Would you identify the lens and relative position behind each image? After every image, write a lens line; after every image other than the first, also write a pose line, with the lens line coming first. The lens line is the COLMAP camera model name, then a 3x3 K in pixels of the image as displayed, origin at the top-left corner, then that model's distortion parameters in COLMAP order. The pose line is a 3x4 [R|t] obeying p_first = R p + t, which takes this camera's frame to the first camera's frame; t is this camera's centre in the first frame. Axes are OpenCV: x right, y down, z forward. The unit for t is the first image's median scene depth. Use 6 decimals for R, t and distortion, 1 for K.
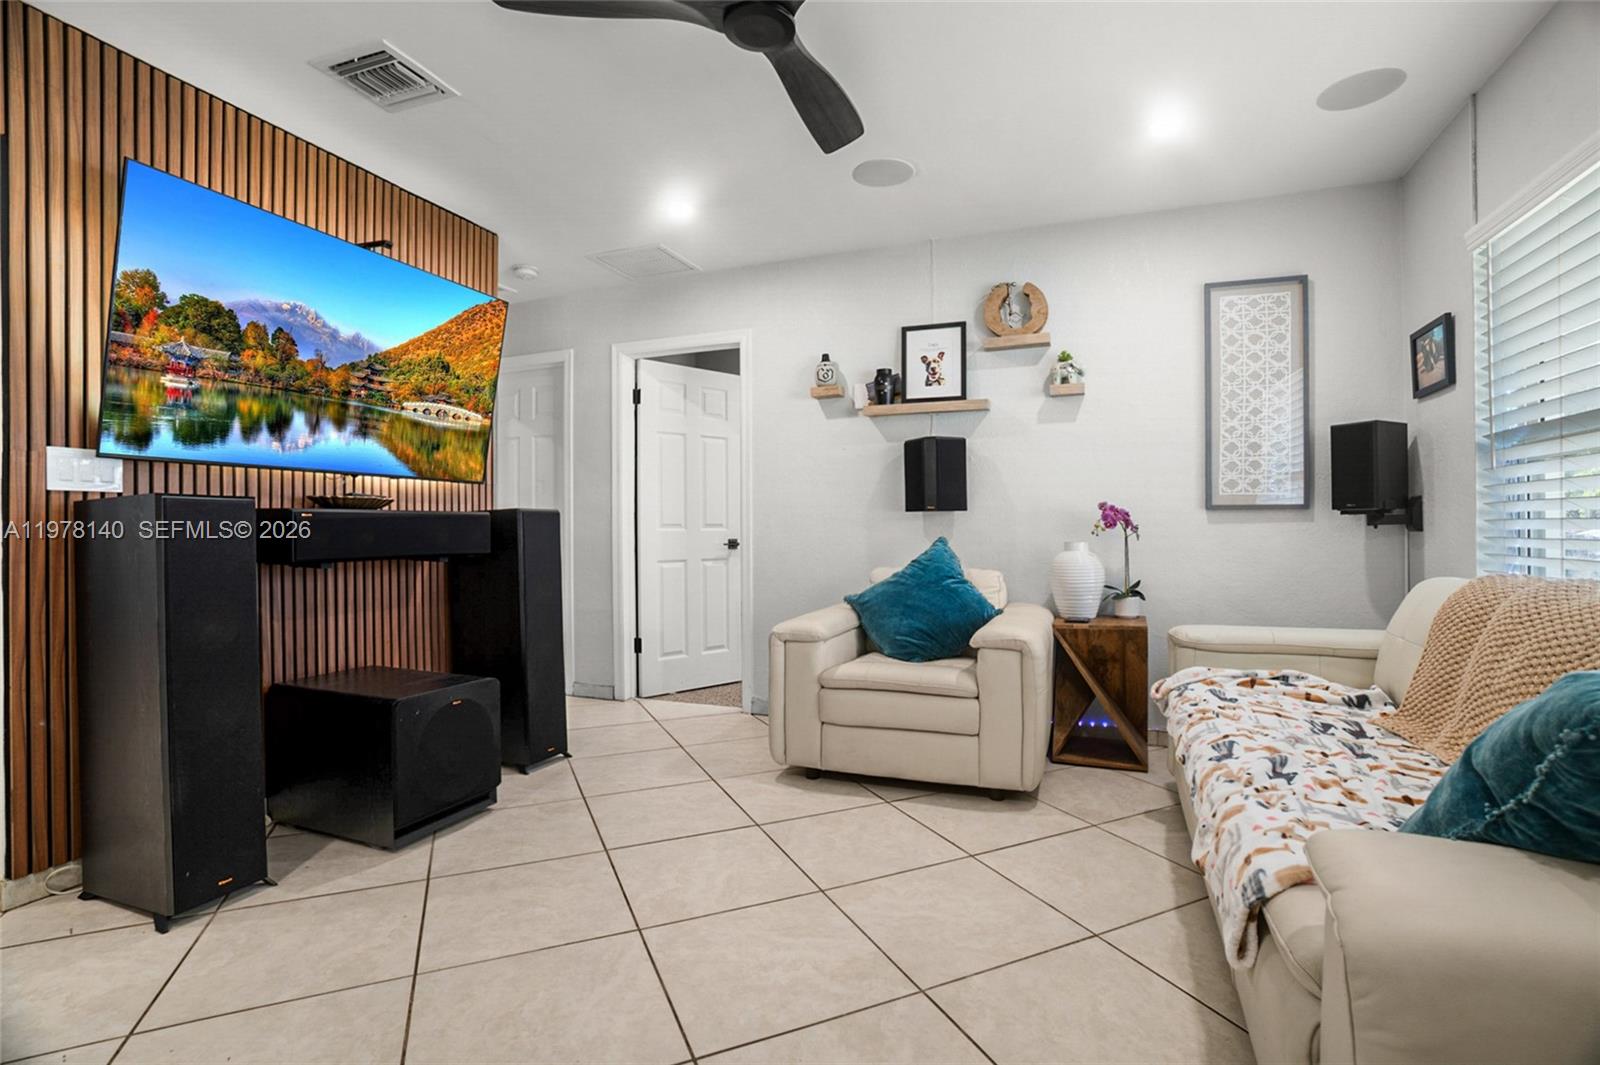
lens RADIAL K [[744.7, 0, 787.9], [0, 744.7, 522.4], [0, 0, 1]] dist [-0.064092, 0.022090]
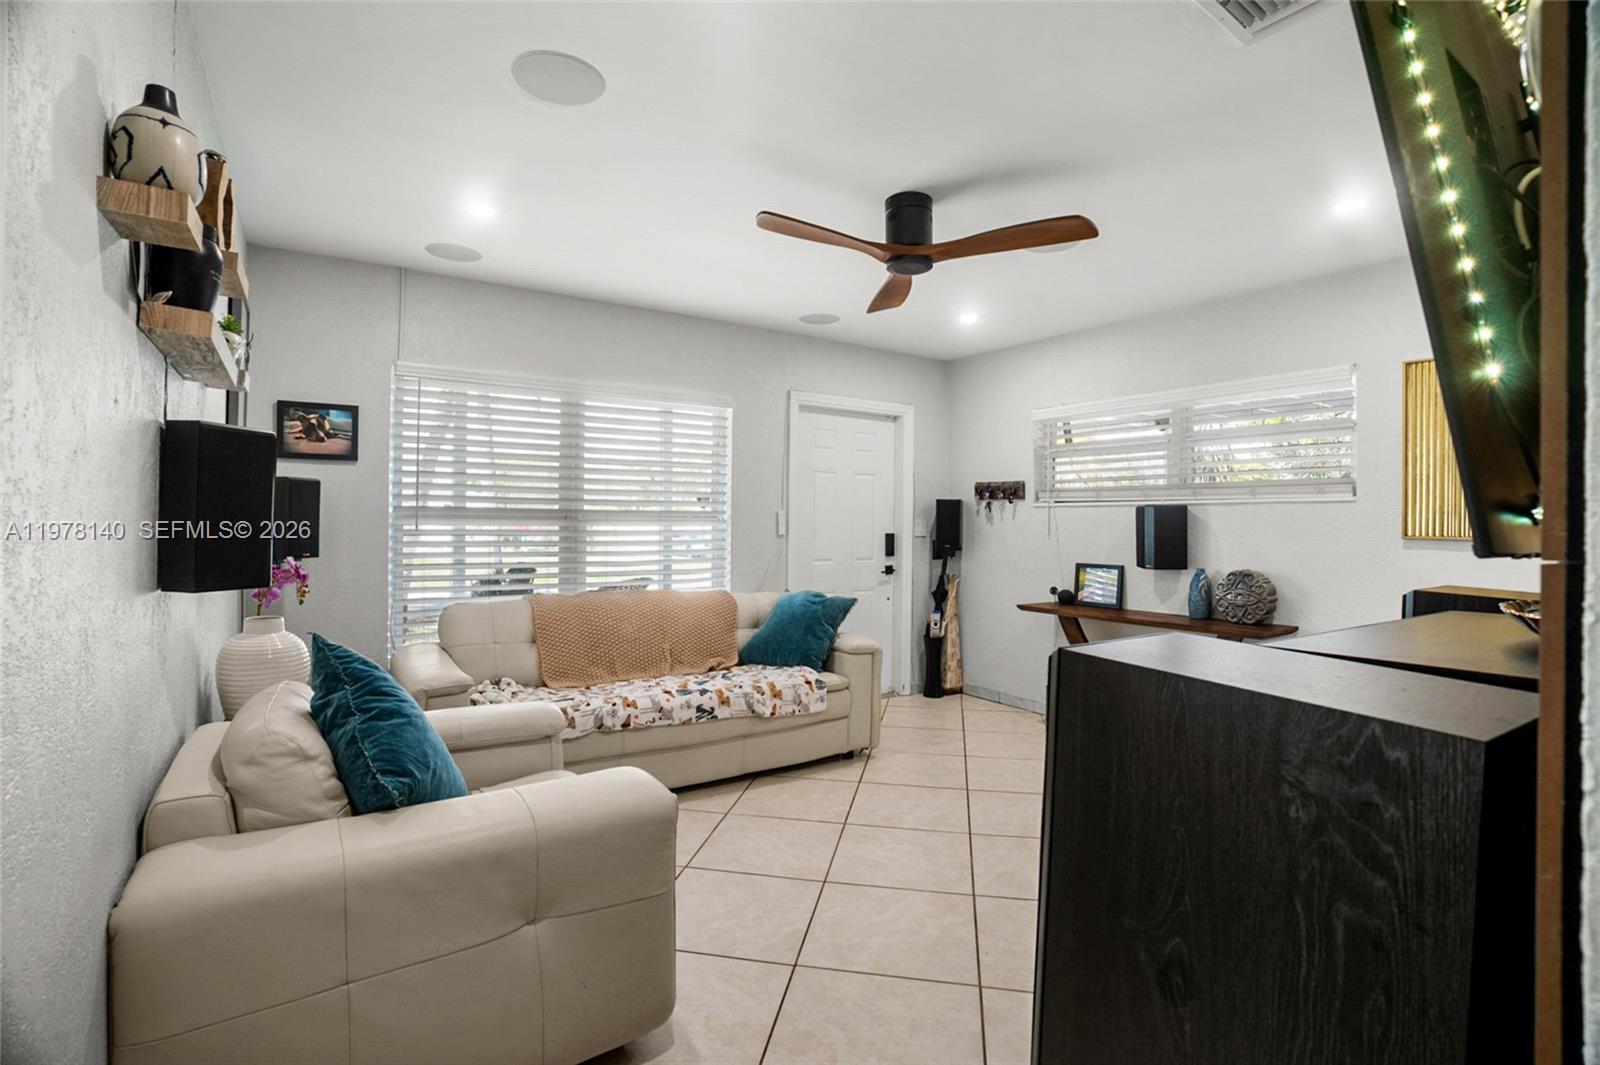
lens RADIAL K [[744.7, 0, 802.6], [0, 744.7, 520.7], [0, 0, 1]] dist [-0.064092, 0.022090]
pose [[-0.823595, -0.001421, 0.567177, -0.367906], [-0.007621, 0.999934, -0.008562, -0.057482], [-0.567128, -0.011375, -0.823551, 1.206090]]
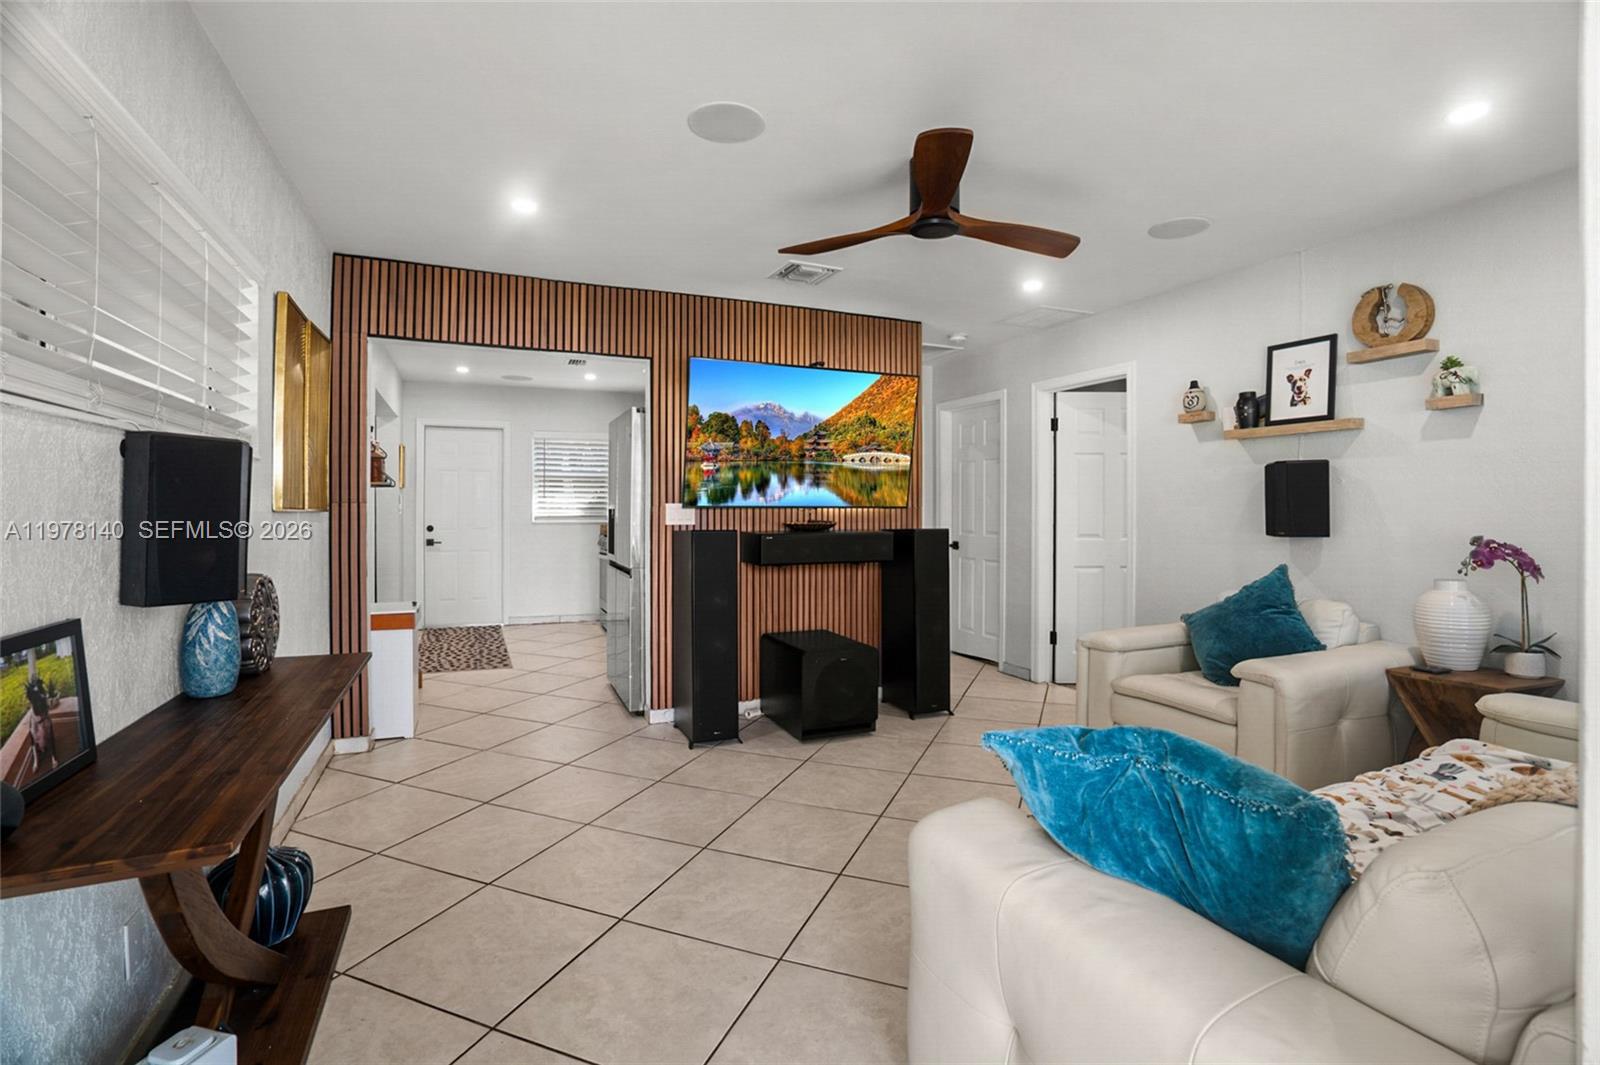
lens RADIAL K [[744.7, 0, 801.9], [0, 744.7, 511.3], [0, 0, 1]] dist [-0.064092, 0.022090]
pose [[0.712359, 0.010231, -0.701741, 0.422431], [-0.005262, 0.999943, 0.009237, -0.055926], [0.701795, -0.002887, 0.712373, -0.127311]]
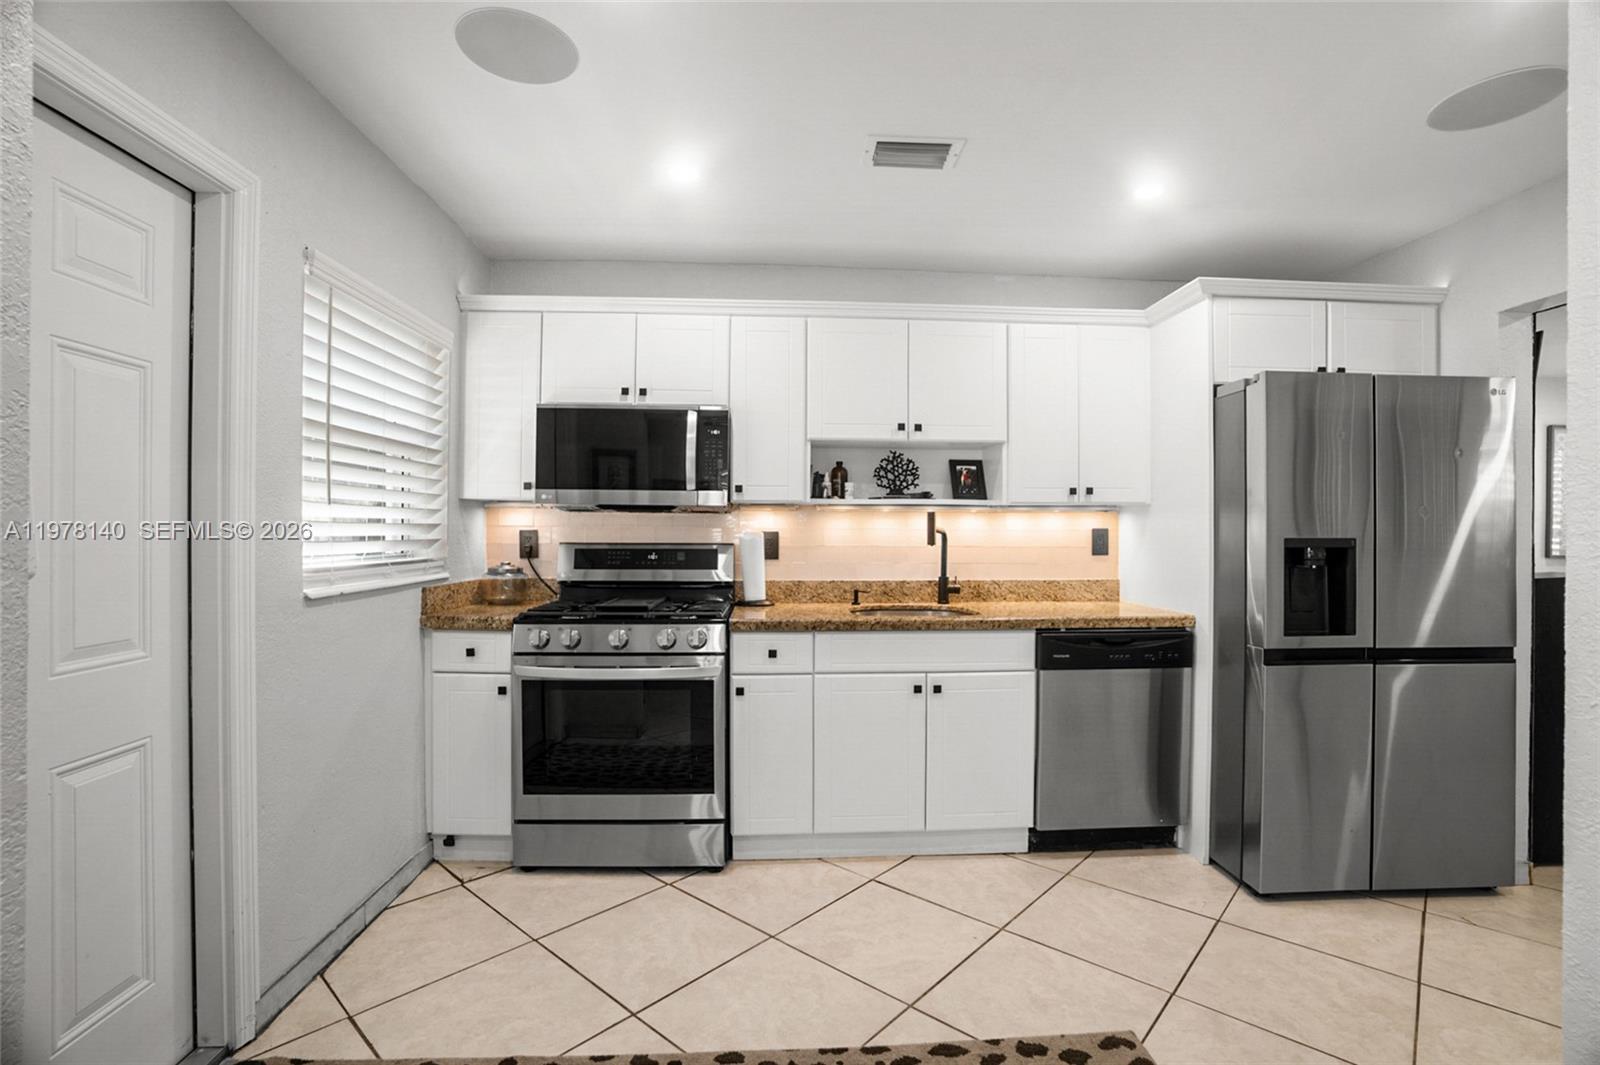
lens RADIAL K [[744.7, 0, 807.9], [0, 744.7, 529.2], [0, 0, 1]] dist [-0.064092, 0.022090]
pose [[0.908634, 0.013388, 0.417379, -1.565508], [-0.013586, 0.999905, -0.002497, -0.053588], [-0.417372, -0.003402, 0.908729, 0.199354]]
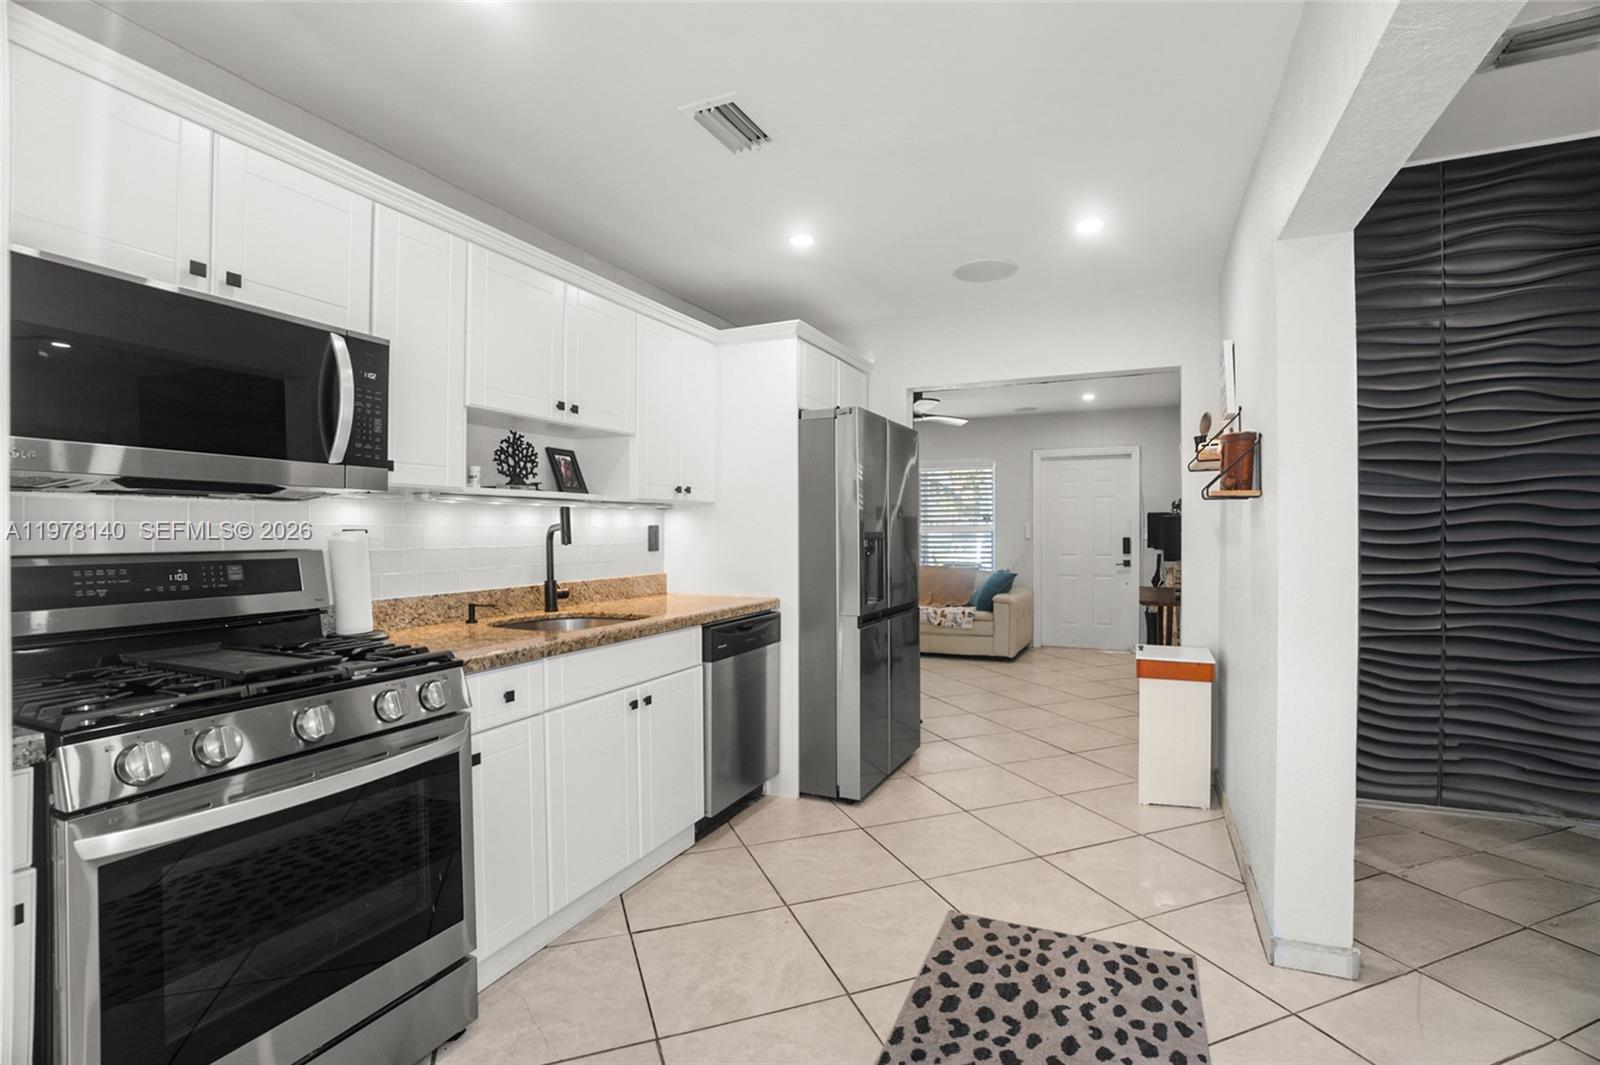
lens RADIAL K [[744.7, 0, 808.3], [0, 744.7, 528.7], [0, 0, 1]] dist [-0.064092, 0.022090]
pose [[0.047360, 0.009737, 0.998830, -1.824091], [-0.002546, 0.999950, -0.009627, -0.048275], [-0.998875, -0.002087, 0.047382, 0.666345]]
